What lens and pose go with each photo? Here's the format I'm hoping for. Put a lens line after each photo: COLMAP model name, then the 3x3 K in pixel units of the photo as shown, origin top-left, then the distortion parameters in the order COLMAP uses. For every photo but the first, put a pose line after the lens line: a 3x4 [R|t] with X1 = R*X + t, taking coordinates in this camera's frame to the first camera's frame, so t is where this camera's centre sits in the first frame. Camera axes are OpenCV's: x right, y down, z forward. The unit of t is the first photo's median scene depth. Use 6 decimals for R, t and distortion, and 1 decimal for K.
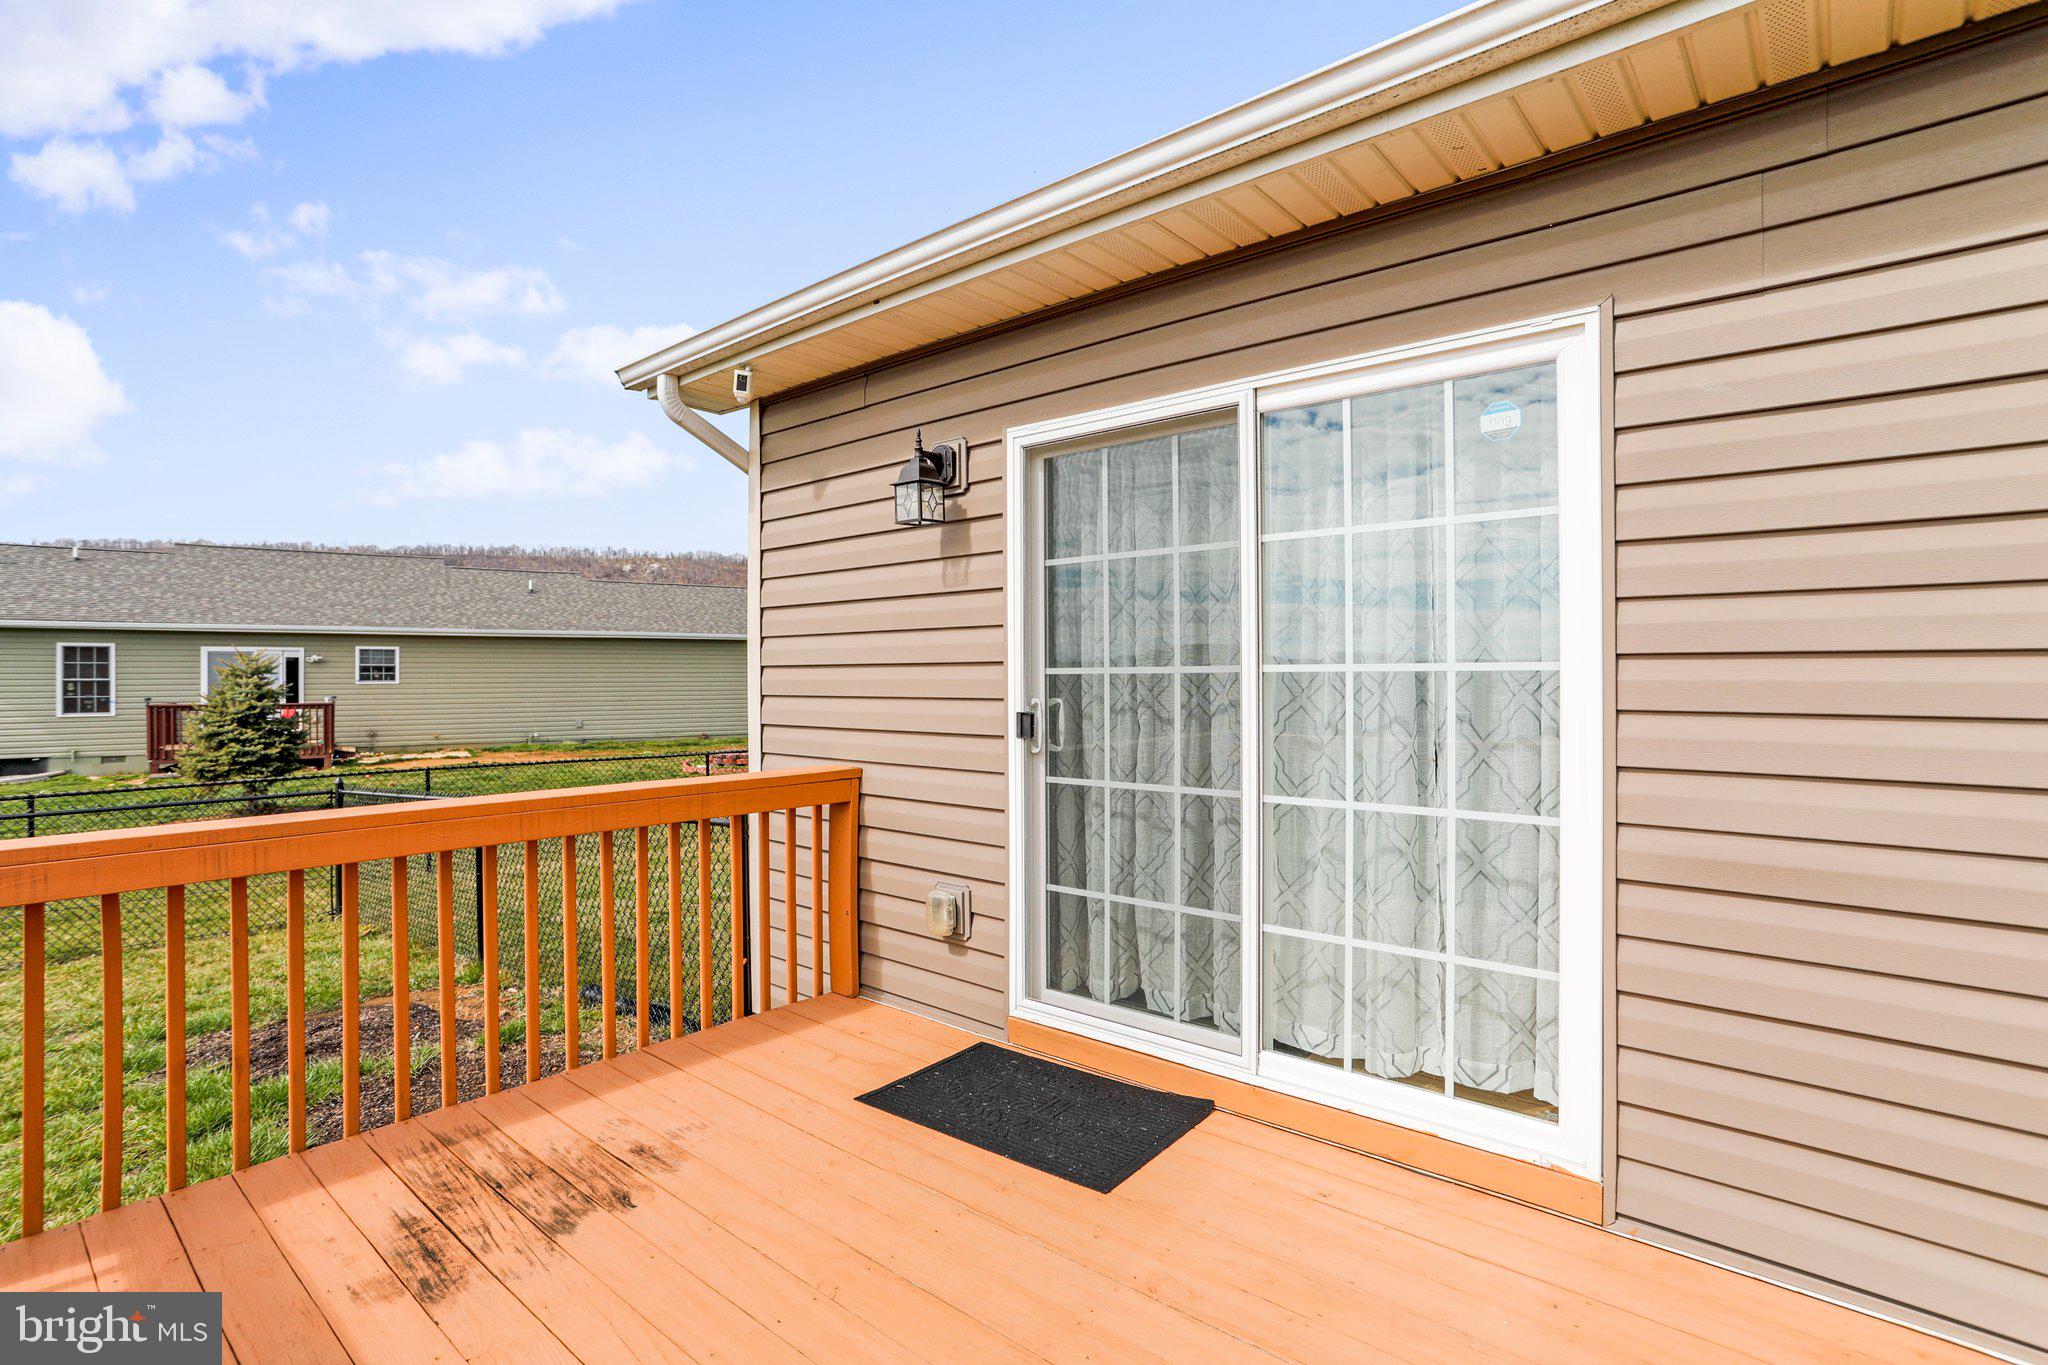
lens RADIAL K [[1006.4, 0, 1018.9], [0, 1006.4, 680.9], [0, 0, 1]] dist [-0.031938, 0.013978]
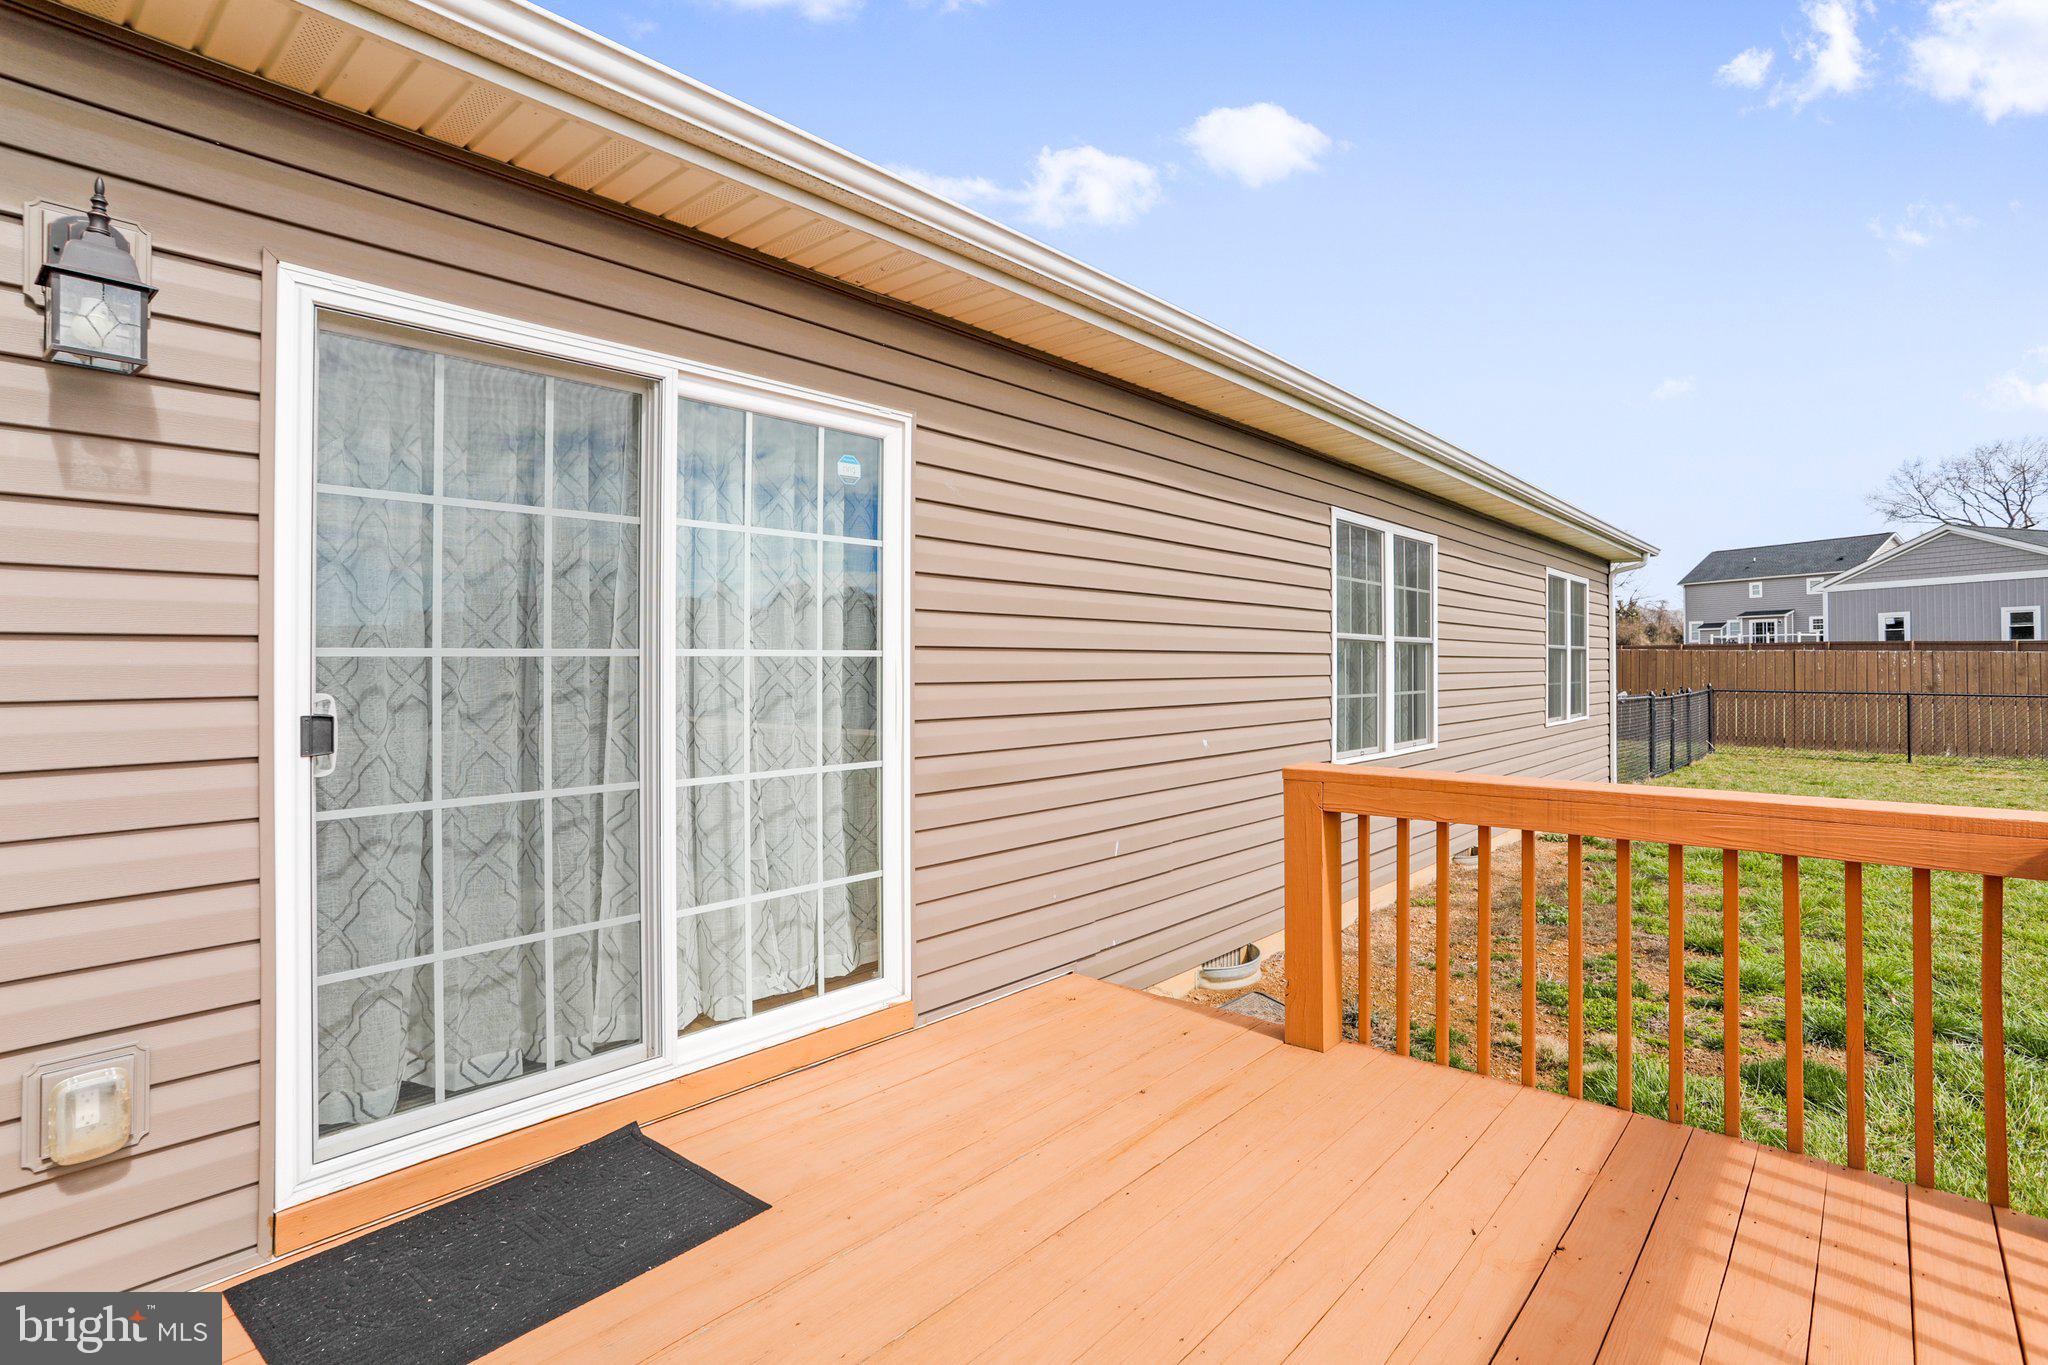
lens RADIAL K [[1005.5, 0, 1026.2], [0, 1005.5, 652.0], [0, 0, 1]] dist [-0.000497, -0.000102]
pose [[0.025030, 0.012433, 0.999609, -0.576769], [0.008742, 0.999882, -0.012655, 0.002663], [-0.999648, 0.009055, 0.024918, 0.488823]]
